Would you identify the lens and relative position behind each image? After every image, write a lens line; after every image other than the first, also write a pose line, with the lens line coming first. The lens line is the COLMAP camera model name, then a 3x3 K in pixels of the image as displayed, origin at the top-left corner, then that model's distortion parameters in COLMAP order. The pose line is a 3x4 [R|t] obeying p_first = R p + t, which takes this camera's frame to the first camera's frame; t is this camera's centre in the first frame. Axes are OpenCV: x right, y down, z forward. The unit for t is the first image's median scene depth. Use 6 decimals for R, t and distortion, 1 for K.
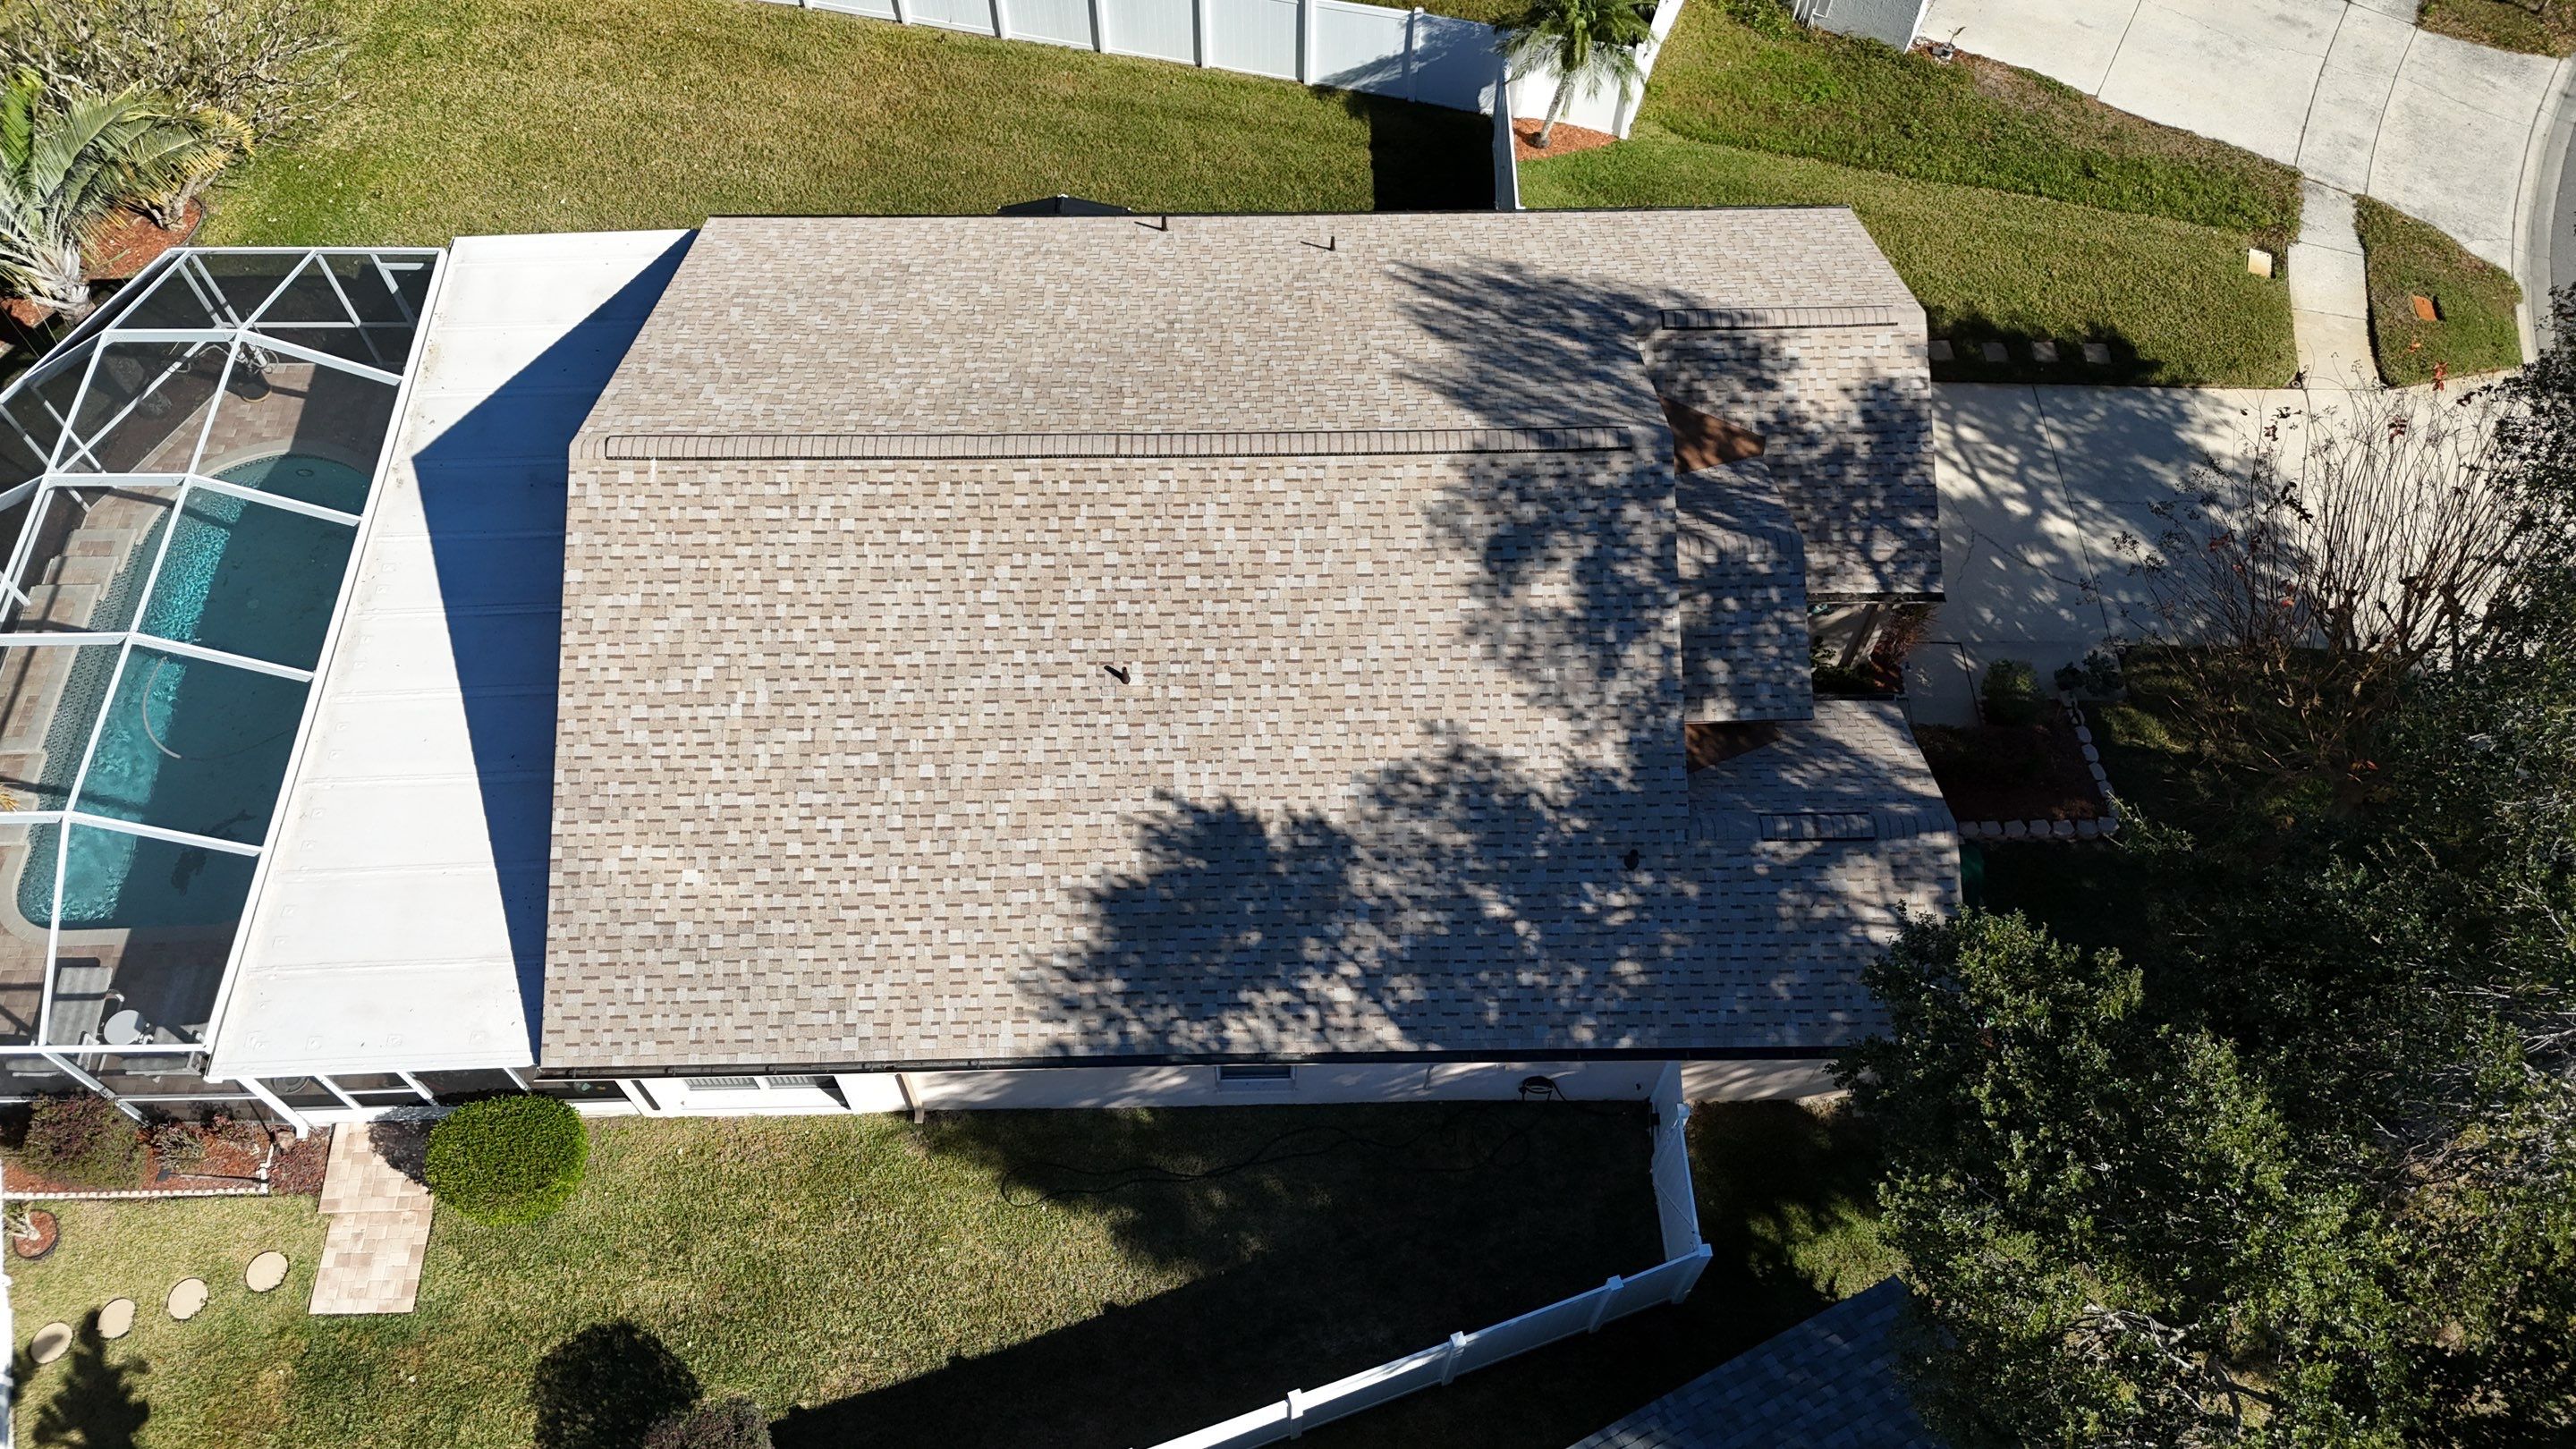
lens RADIAL K [[1910.7, 0, 1289.6], [0, 1910.7, 700.3], [0, 0, 1]] dist [0.076653, -0.070963]
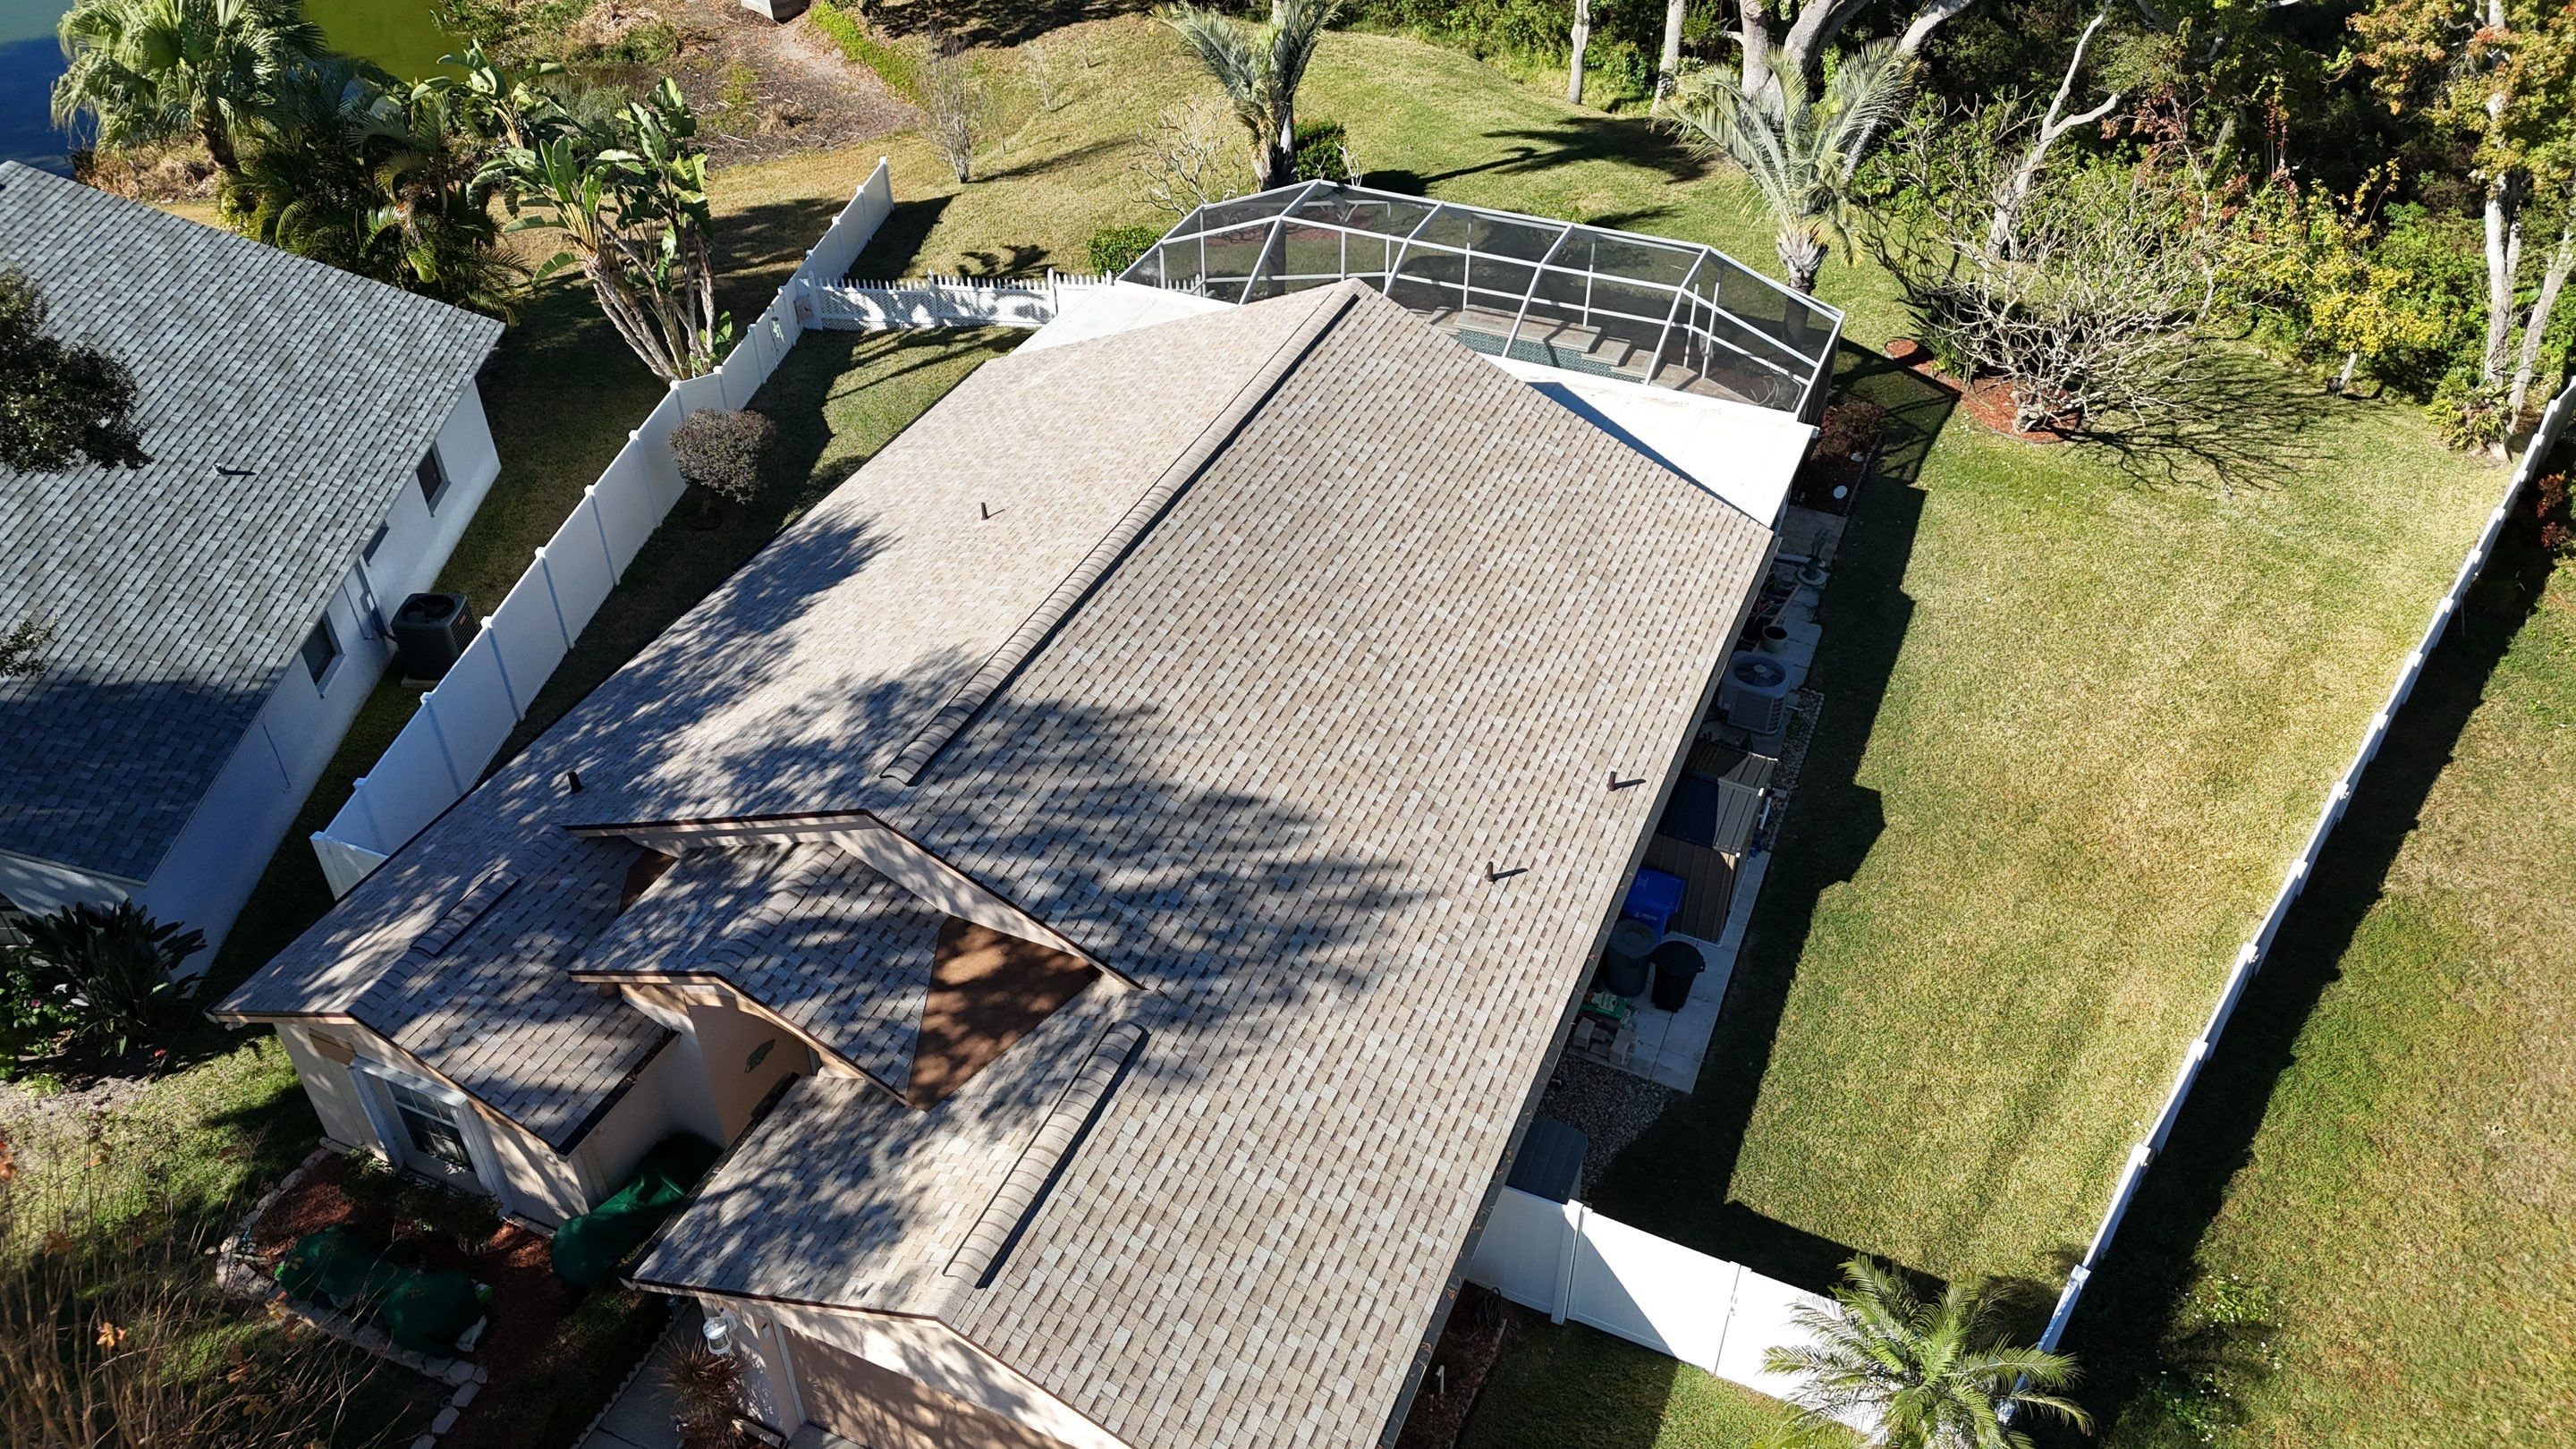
lens RADIAL K [[1910.7, 0, 1288.7], [0, 1910.7, 723.2], [0, 0, 1]] dist [0.076653, -0.070963]
pose [[-0.418929, 0.561279, -0.713767, 0.711156], [-0.769318, 0.198158, 0.607357, -0.802839], [0.482336, 0.803554, 0.348788, 0.772101]]
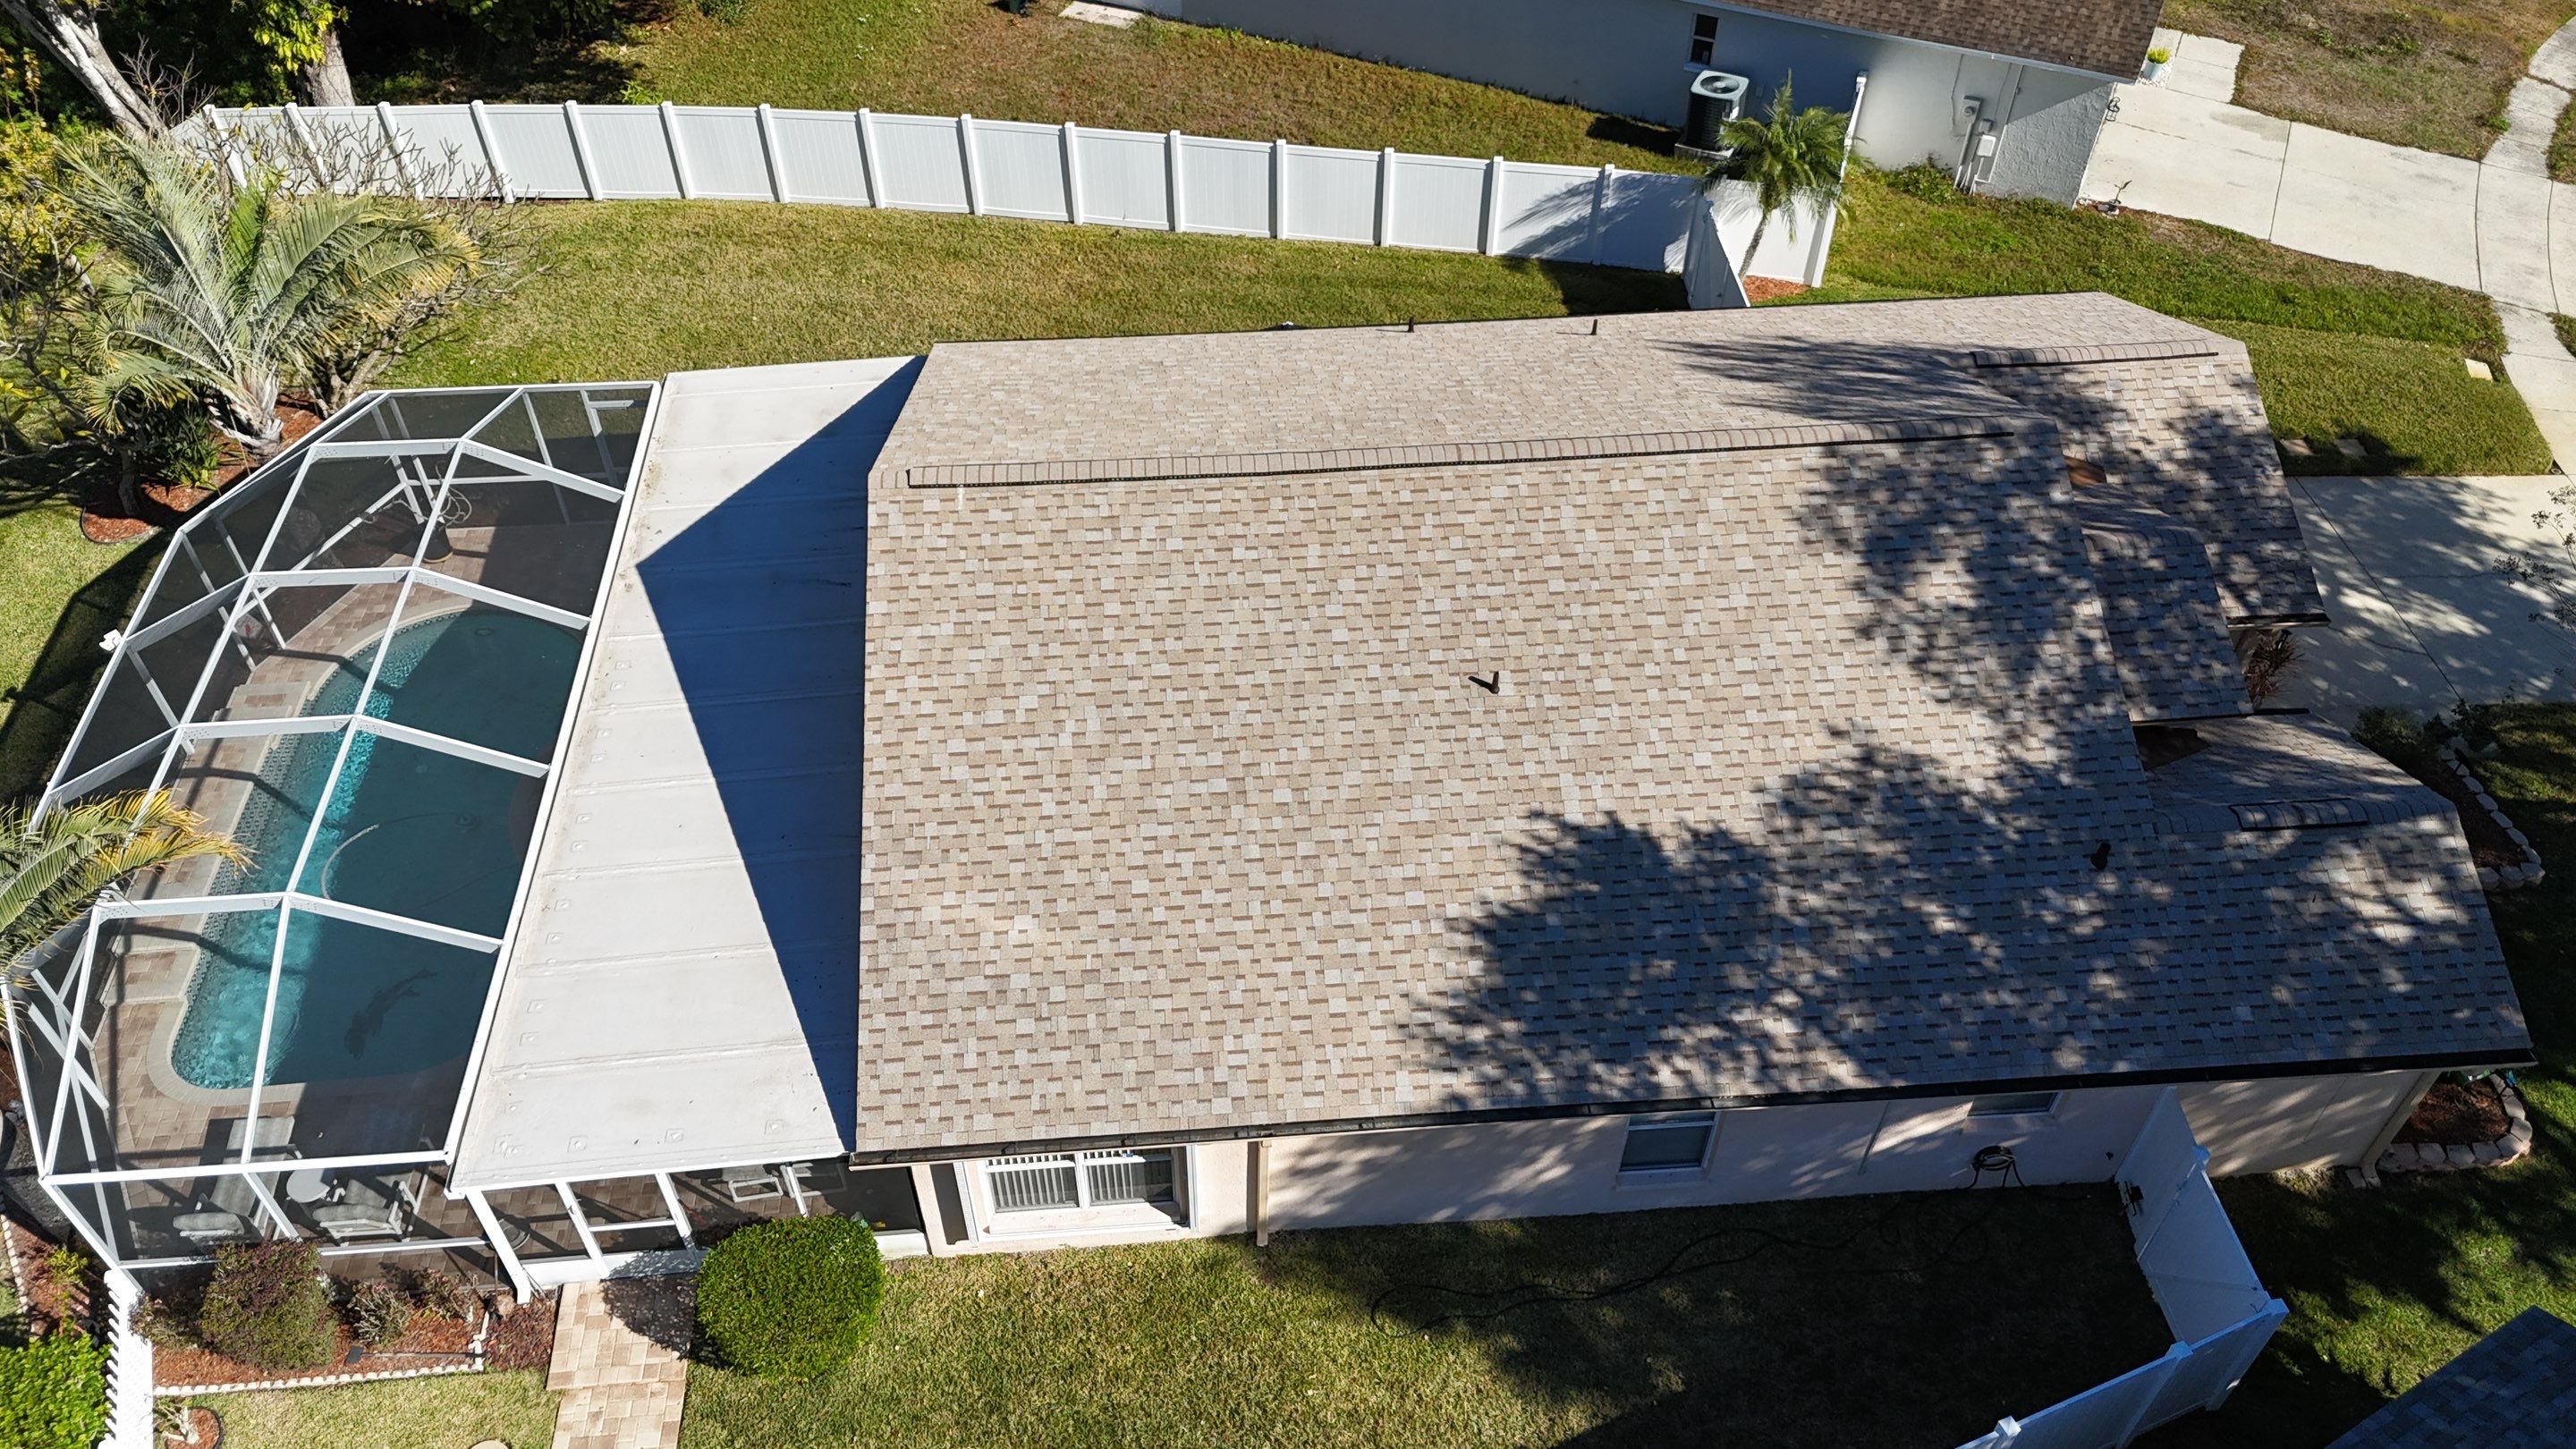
lens RADIAL K [[1910.7, 0, 1297.6], [0, 1910.7, 699.8], [0, 0, 1]] dist [0.076653, -0.070963]
pose [[0.998211, -0.042158, 0.042403, -0.211490], [0.050792, 0.972034, -0.229283, 0.189880], [-0.031551, 0.231026, 0.972436, 0.129788]]
